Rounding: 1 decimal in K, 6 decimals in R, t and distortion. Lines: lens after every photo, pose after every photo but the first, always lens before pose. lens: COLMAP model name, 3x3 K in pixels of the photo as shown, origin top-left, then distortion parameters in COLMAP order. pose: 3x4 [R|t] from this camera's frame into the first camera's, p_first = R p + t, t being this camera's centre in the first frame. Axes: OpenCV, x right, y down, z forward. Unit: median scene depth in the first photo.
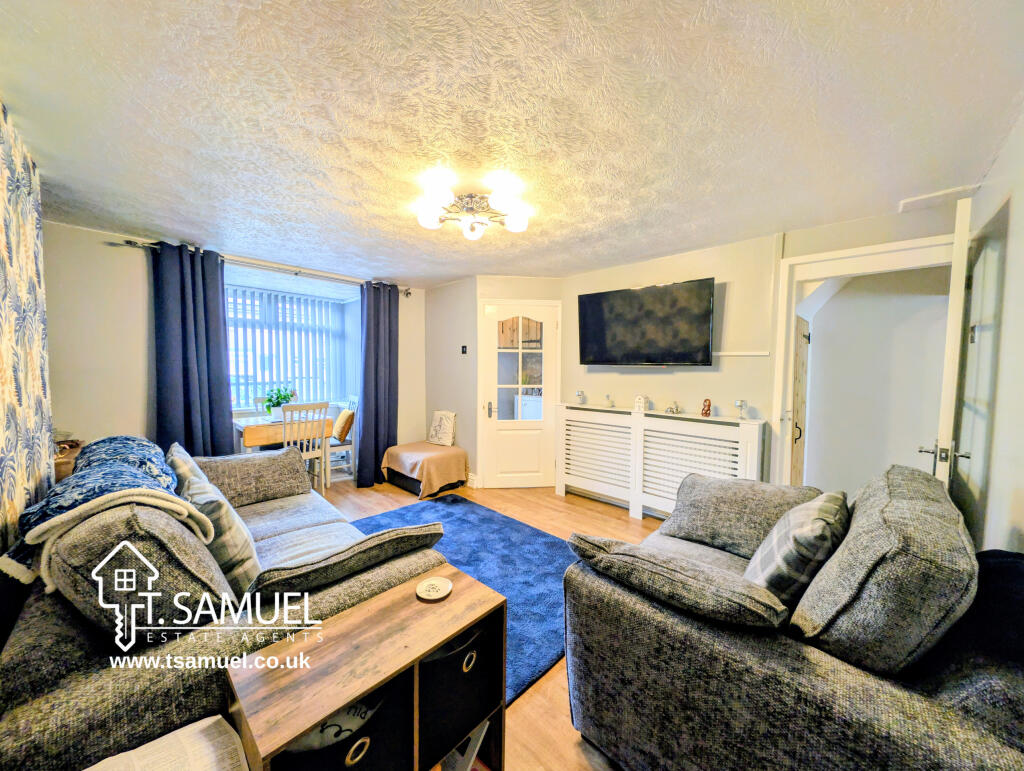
lens RADIAL K [[354.4, 0, 510.7], [0, 354.4, 386.6], [0, 0, 1]] dist [-0.001375, -0.000112]
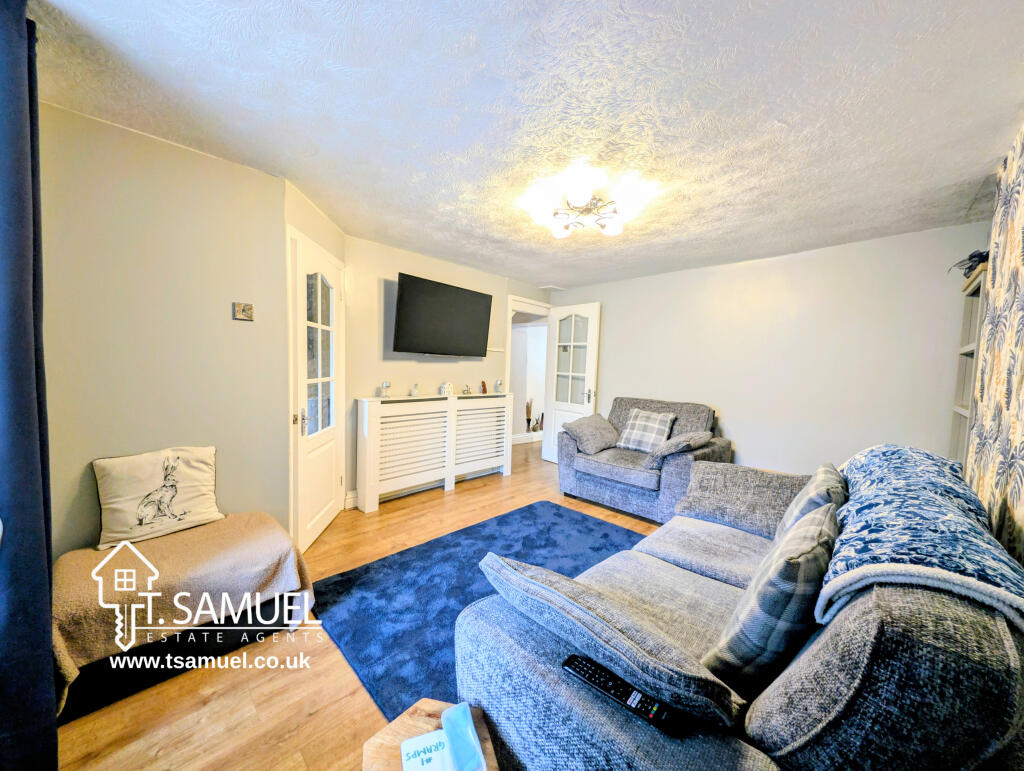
lens RADIAL K [[371.1, 0, 512.3], [0, 371.1, 383.6], [0, 0, 1]] dist [-0.000533, -0.000127]
pose [[0.018007, -0.061162, 0.997965, -0.837935], [0.020317, 0.997944, 0.060794, -0.037421], [-0.999631, 0.019181, 0.019213, 0.806475]]
